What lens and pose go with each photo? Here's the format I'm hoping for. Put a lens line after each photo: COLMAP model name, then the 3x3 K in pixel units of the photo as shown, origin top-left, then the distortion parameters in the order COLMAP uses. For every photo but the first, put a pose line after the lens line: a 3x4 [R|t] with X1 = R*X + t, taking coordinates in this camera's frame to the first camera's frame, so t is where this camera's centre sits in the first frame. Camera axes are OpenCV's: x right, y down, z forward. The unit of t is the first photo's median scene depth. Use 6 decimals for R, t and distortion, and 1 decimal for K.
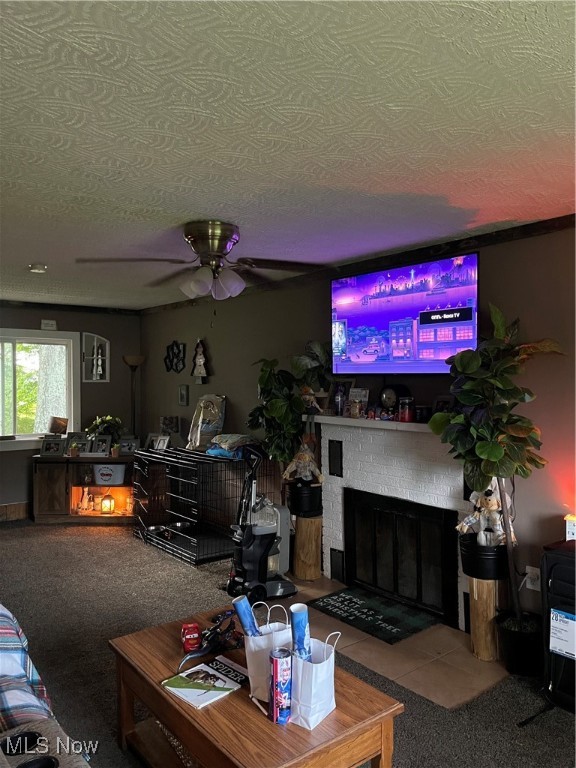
lens RADIAL K [[568.7, 0, 282.8], [0, 568.7, 391.8], [0, 0, 1]] dist [0.059697, -0.090500]
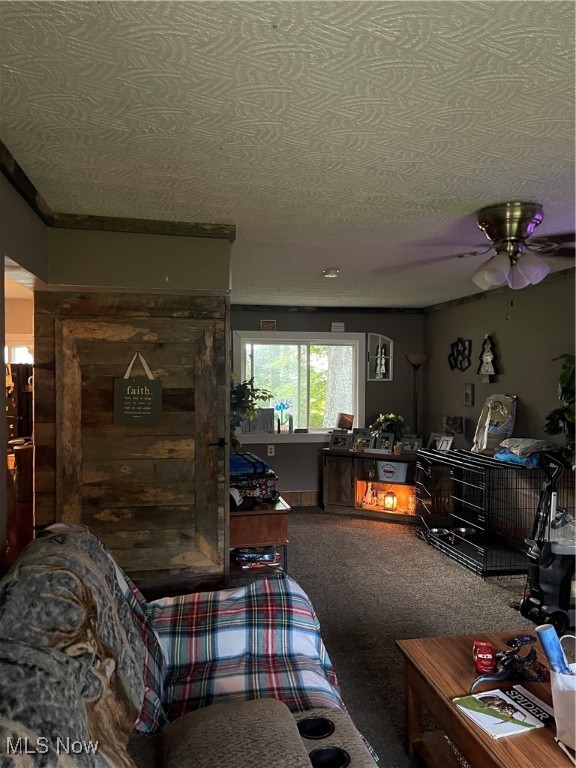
lens RADIAL K [[567.6, 0, 283.4], [0, 567.6, 389.0], [0, 0, 1]] dist [0.055088, -0.088394]
pose [[0.887855, 0.010215, -0.460010, -0.016220], [-0.012150, 0.999925, -0.001248, 0.002089], [0.459963, 0.006697, 0.887913, 0.020294]]
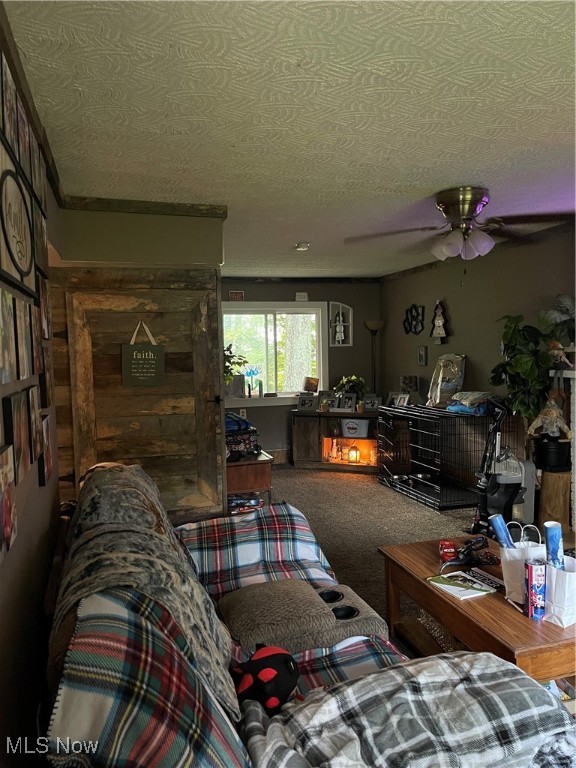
lens RADIAL K [[568.7, 0, 282.8], [0, 568.7, 391.8], [0, 0, 1]] dist [0.059697, -0.090500]
pose [[0.924733, 0.005271, -0.380580, -0.016624], [0.015777, 0.998514, 0.052166, 0.020238], [0.380290, -0.054244, 0.923275, -0.115186]]
